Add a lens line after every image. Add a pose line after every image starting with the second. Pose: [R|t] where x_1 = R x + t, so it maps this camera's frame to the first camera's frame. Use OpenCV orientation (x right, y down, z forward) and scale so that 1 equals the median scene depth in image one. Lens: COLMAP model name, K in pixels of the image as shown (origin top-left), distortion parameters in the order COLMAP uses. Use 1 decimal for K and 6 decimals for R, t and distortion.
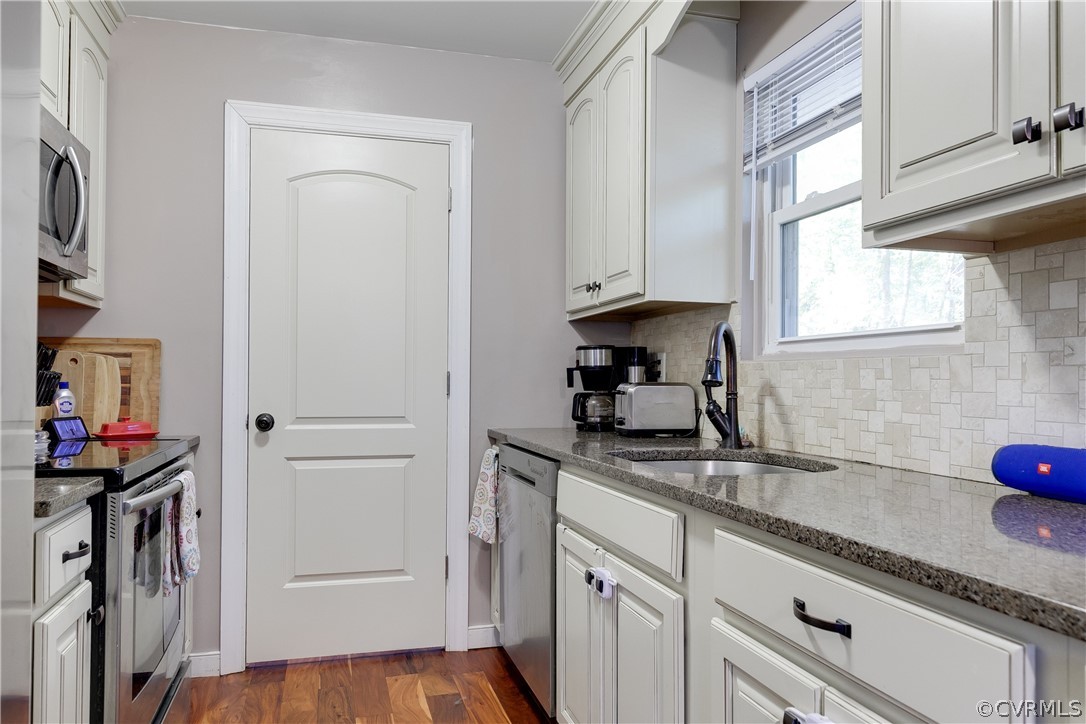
lens RADIAL K [[698.1, 0, 538.6], [0, 698.1, 366.5], [0, 0, 1]] dist [0.001979, -0.005224]
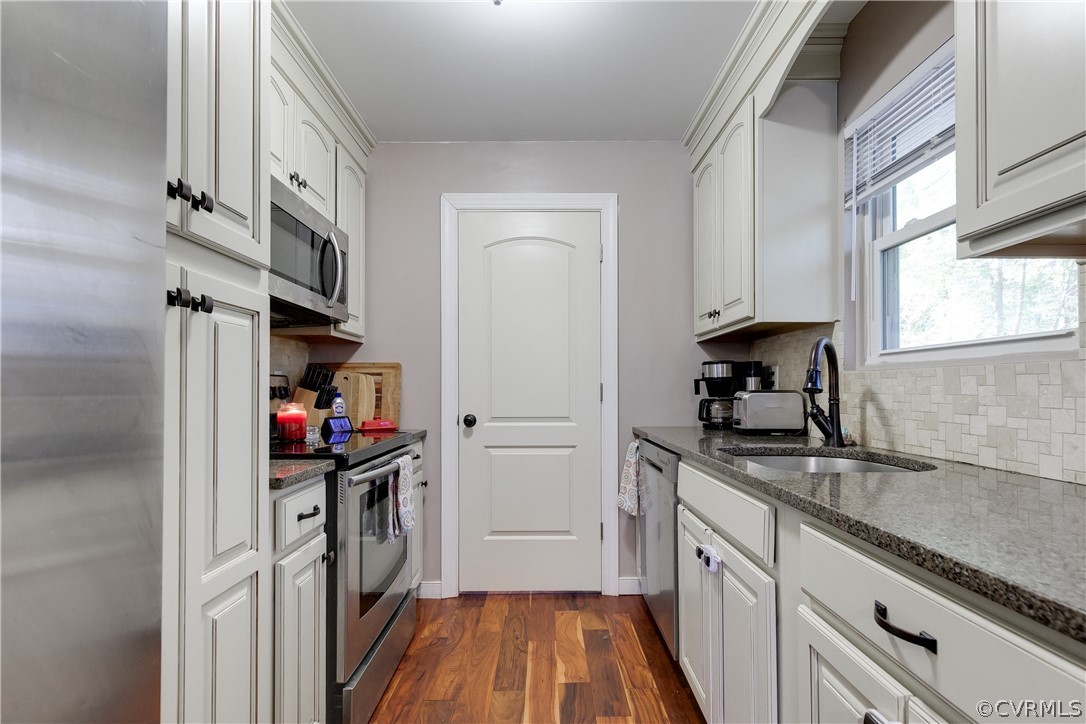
lens RADIAL K [[493.8, 0, 572.5], [0, 493.8, 380.9], [0, 0, 1]] dist [0.002309, -0.001881]
pose [[0.968297, -0.012274, -0.249498, 0.061518], [0.012736, 0.999919, 0.000240, 0.002796], [0.249475, -0.003410, 0.968375, 0.097979]]
